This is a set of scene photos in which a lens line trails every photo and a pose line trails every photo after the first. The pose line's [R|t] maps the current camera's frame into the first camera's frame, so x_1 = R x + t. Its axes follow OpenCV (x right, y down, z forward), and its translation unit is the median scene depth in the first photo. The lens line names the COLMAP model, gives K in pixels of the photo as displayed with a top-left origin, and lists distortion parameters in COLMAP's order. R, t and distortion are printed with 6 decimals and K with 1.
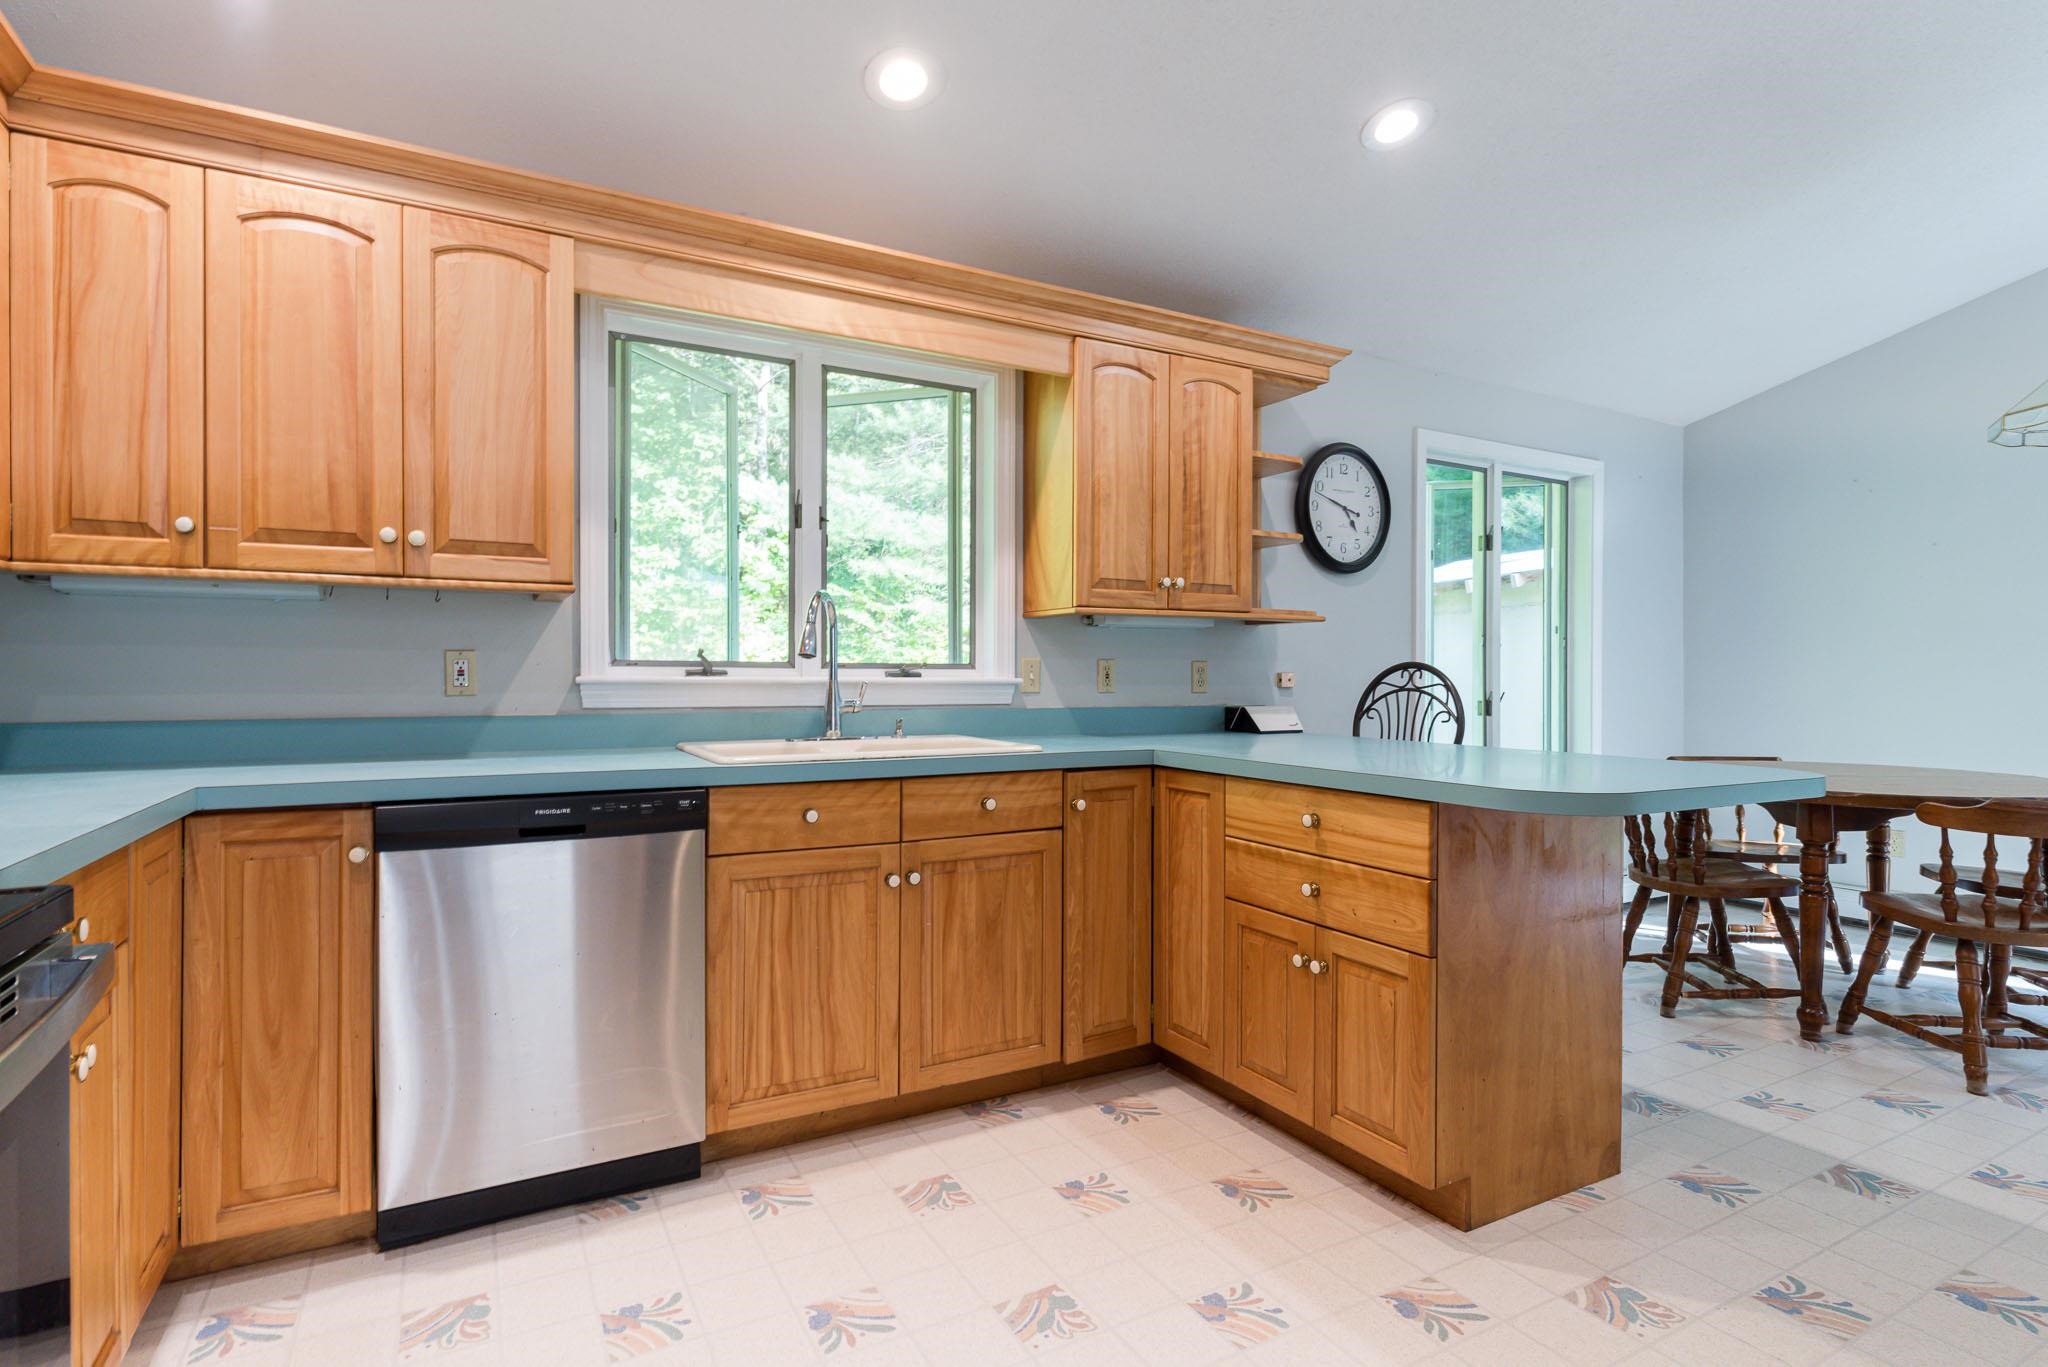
lens RADIAL K [[986.5, 0, 1024.0], [0, 986.5, 683.5], [0, 0, 1]] dist [0.000625, 0.000215]
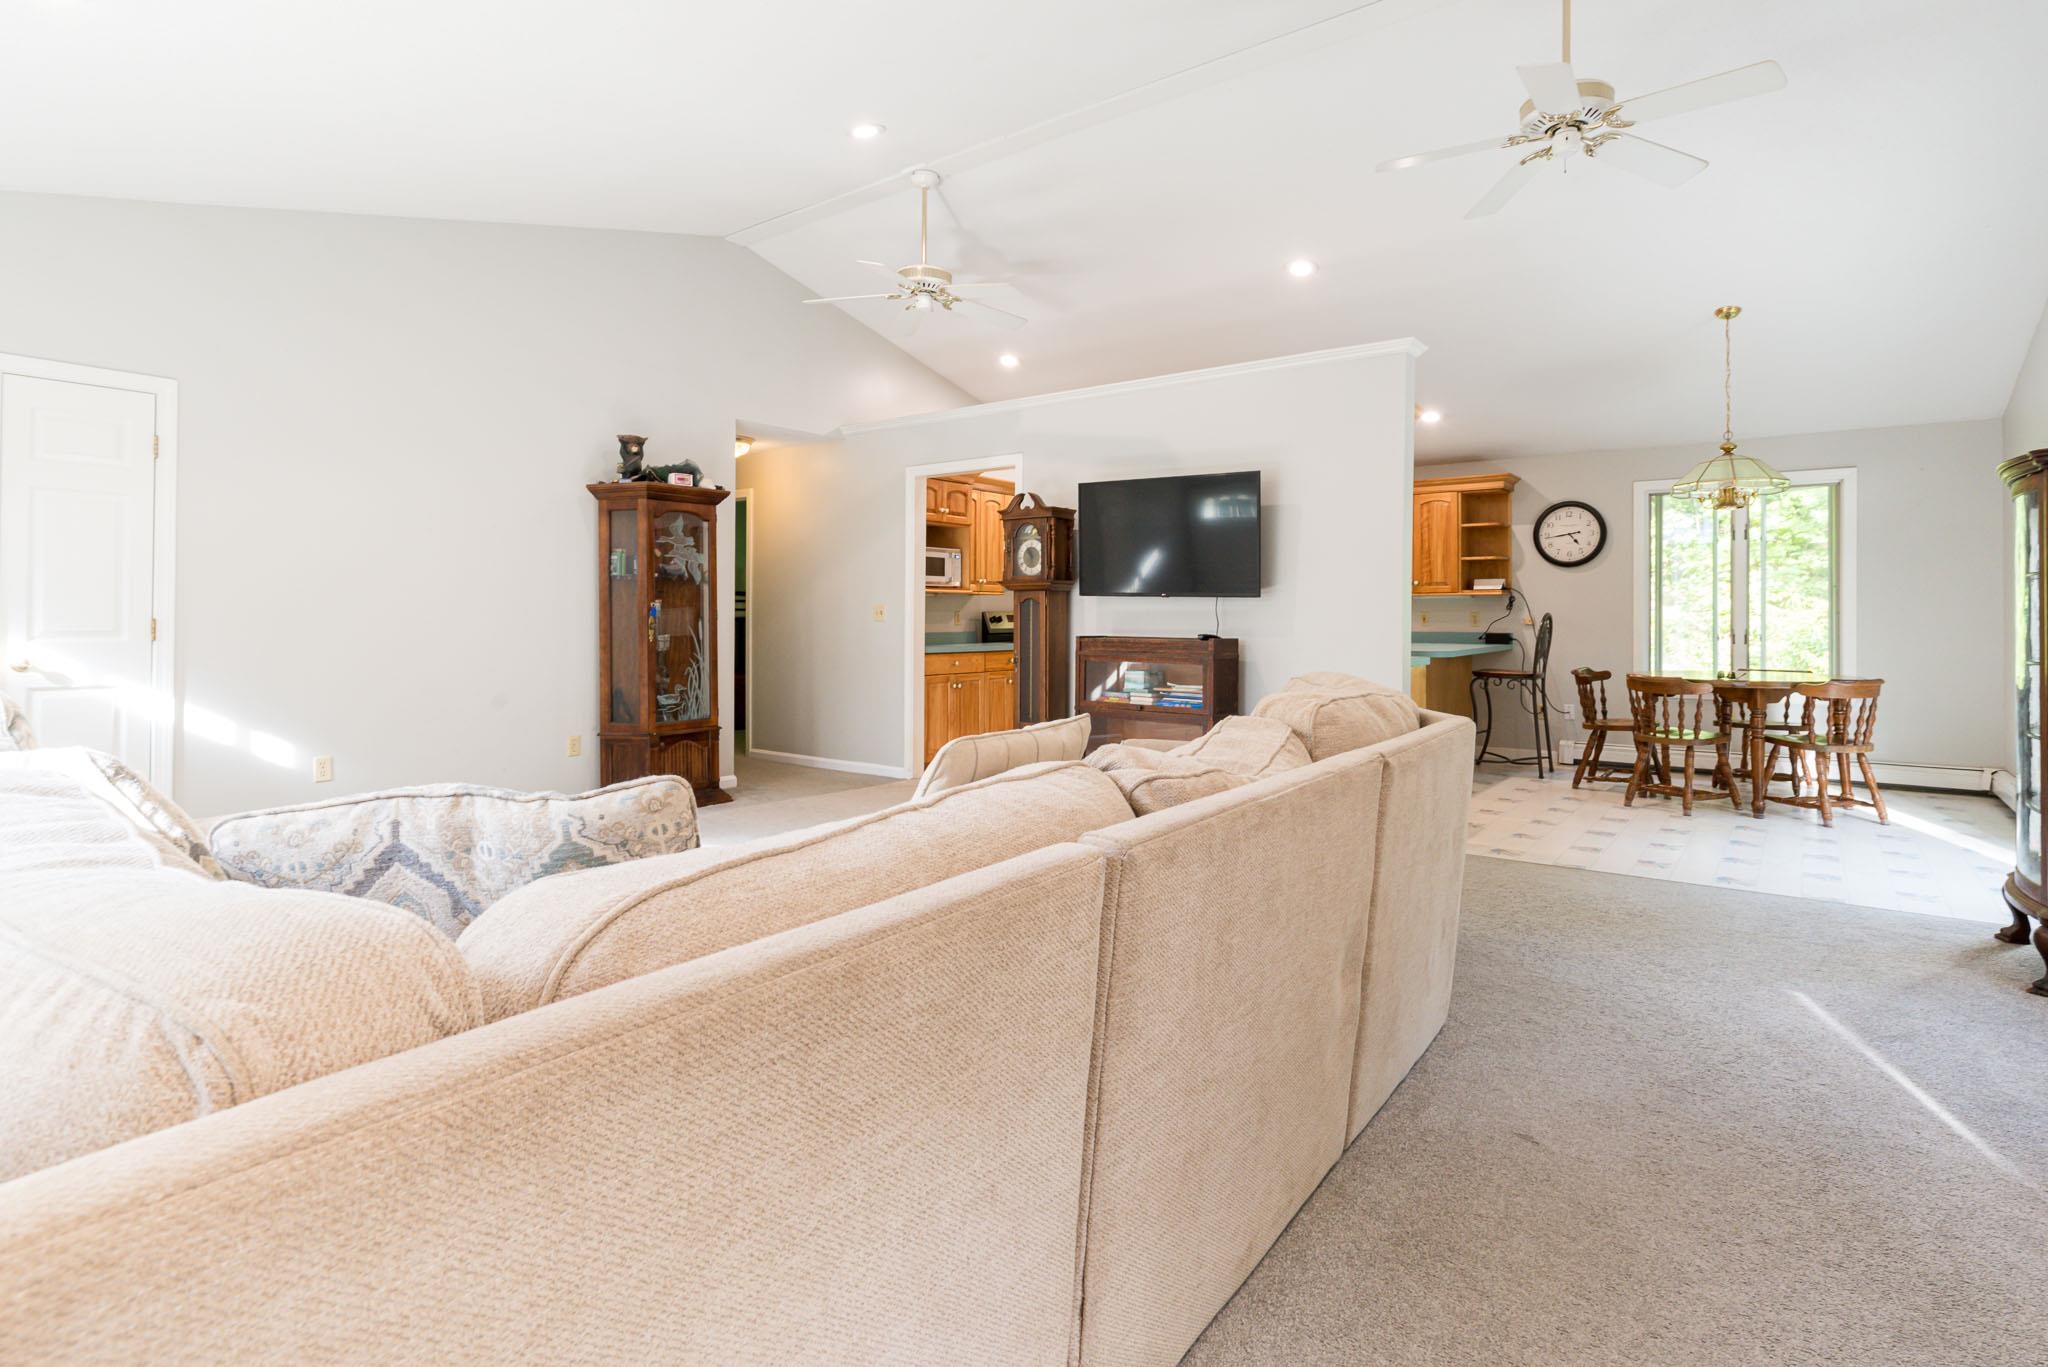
lens RADIAL K [[1016.6, 0, 1046.2], [0, 1016.6, 620.5], [0, 0, 1]] dist [0.004130, 0.000076]
pose [[0.419814, -0.000019, -0.907610, 2.491953], [-0.005027, 0.999985, -0.002347, 0.006872], [0.907596, 0.005547, 0.419807, -1.149793]]
